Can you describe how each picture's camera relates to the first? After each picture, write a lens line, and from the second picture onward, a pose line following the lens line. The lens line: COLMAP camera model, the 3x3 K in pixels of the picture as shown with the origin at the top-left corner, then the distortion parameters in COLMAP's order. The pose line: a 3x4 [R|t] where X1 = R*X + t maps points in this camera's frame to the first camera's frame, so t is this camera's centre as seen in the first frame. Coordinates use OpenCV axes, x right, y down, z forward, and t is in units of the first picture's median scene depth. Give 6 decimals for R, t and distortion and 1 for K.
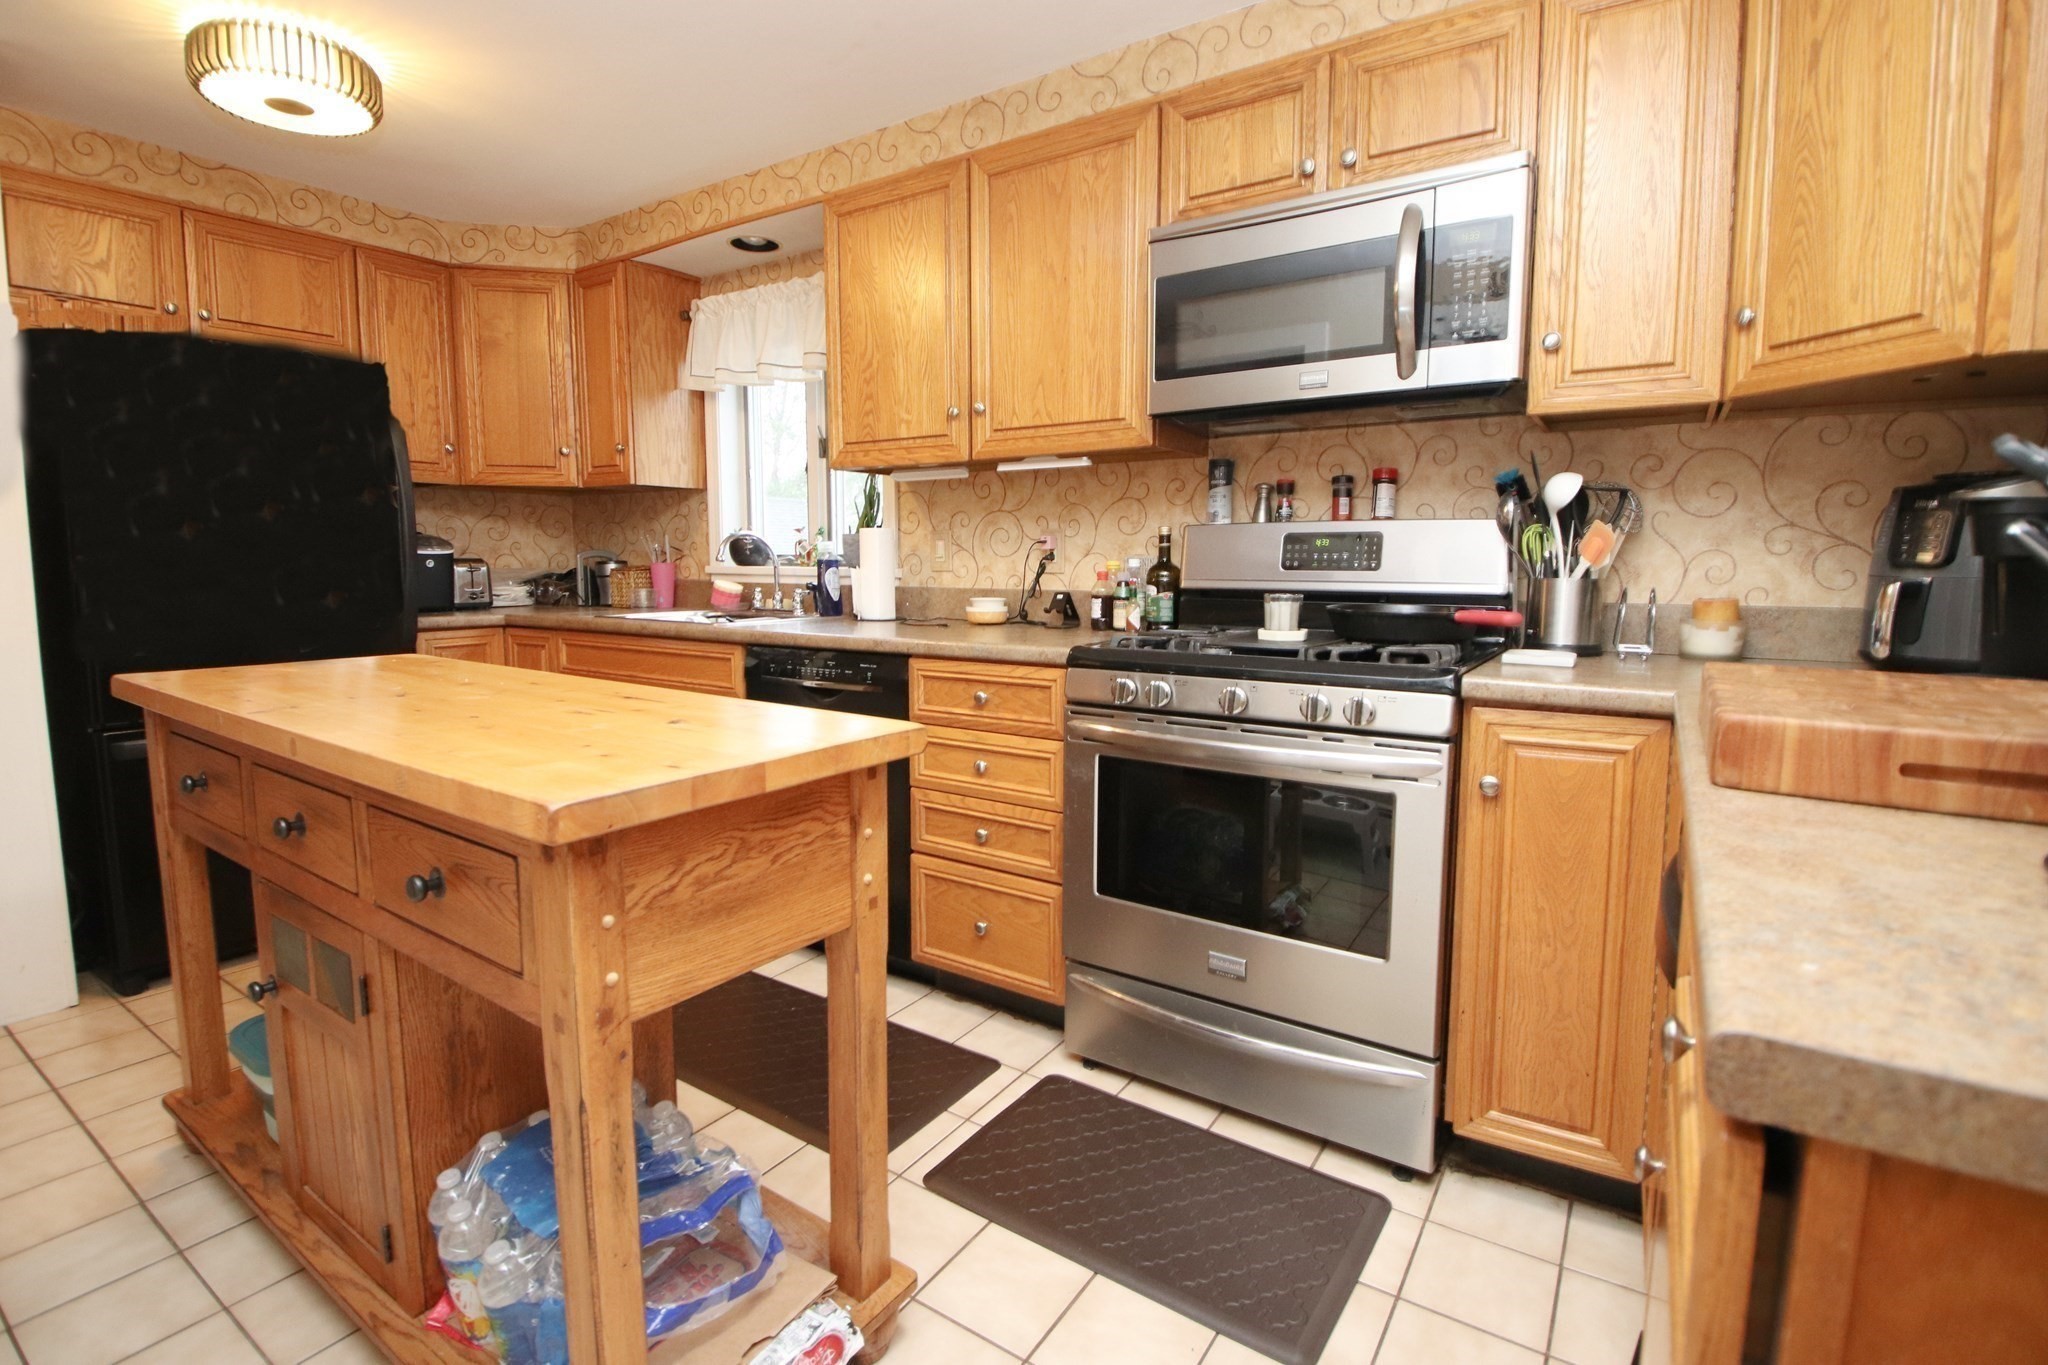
lens RADIAL K [[962.5, 0, 1030.2], [0, 962.5, 672.0], [0, 0, 1]] dist [-0.015049, -0.009532]
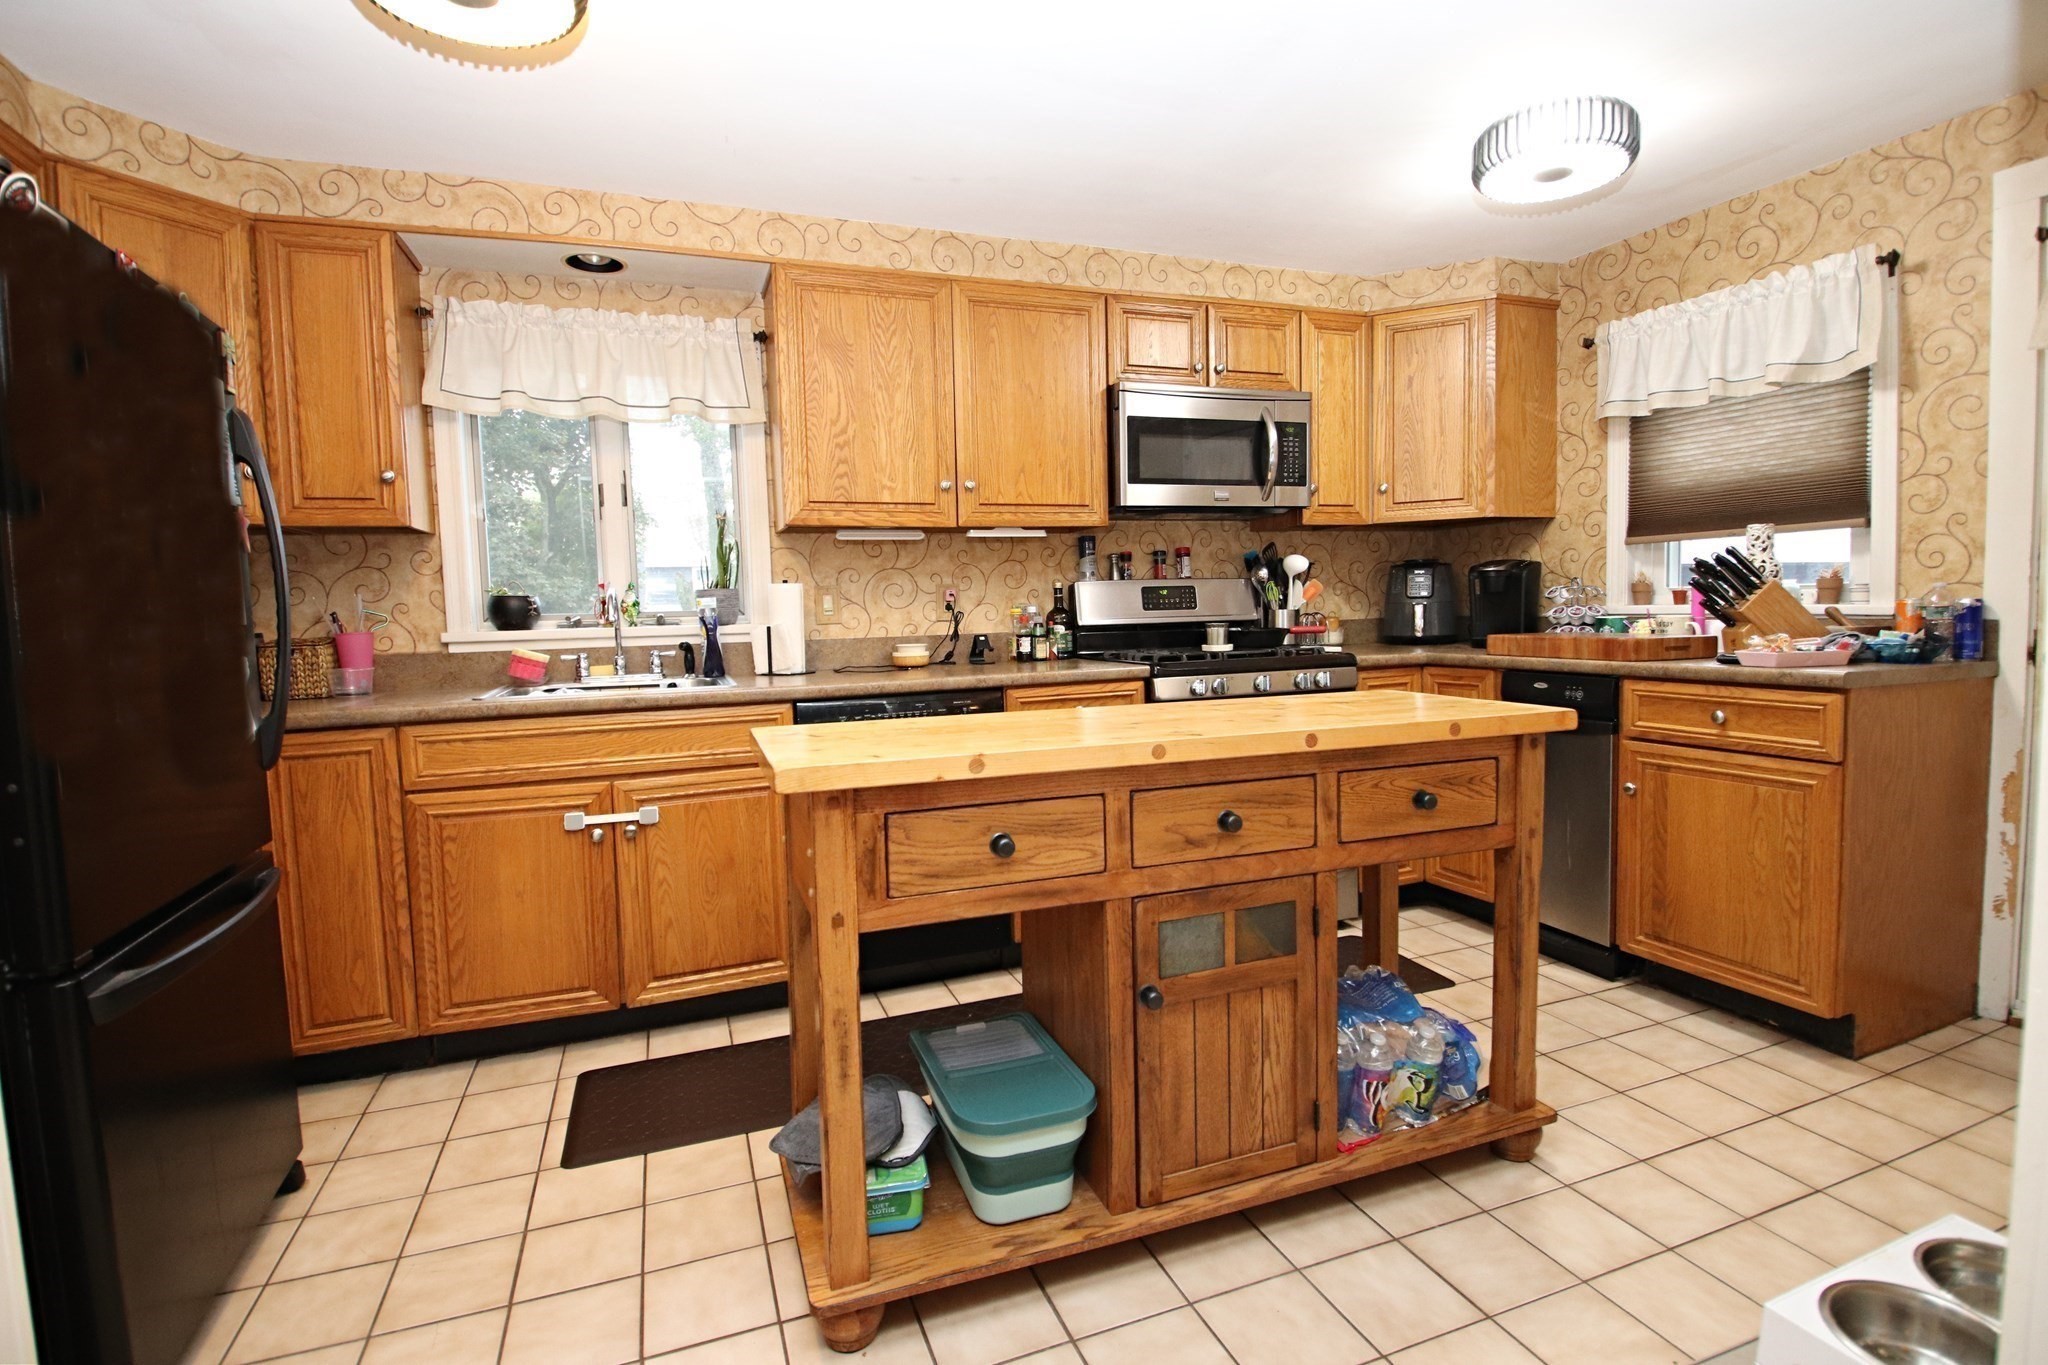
lens RADIAL K [[962.5, 0, 1039.0], [0, 962.5, 678.7], [0, 0, 1]] dist [-0.015049, -0.009532]
pose [[0.576490, -0.080686, 0.813111, -0.974095], [0.122600, 0.992389, 0.011553, -0.033411], [-0.807855, 0.093027, 0.581994, 0.233548]]
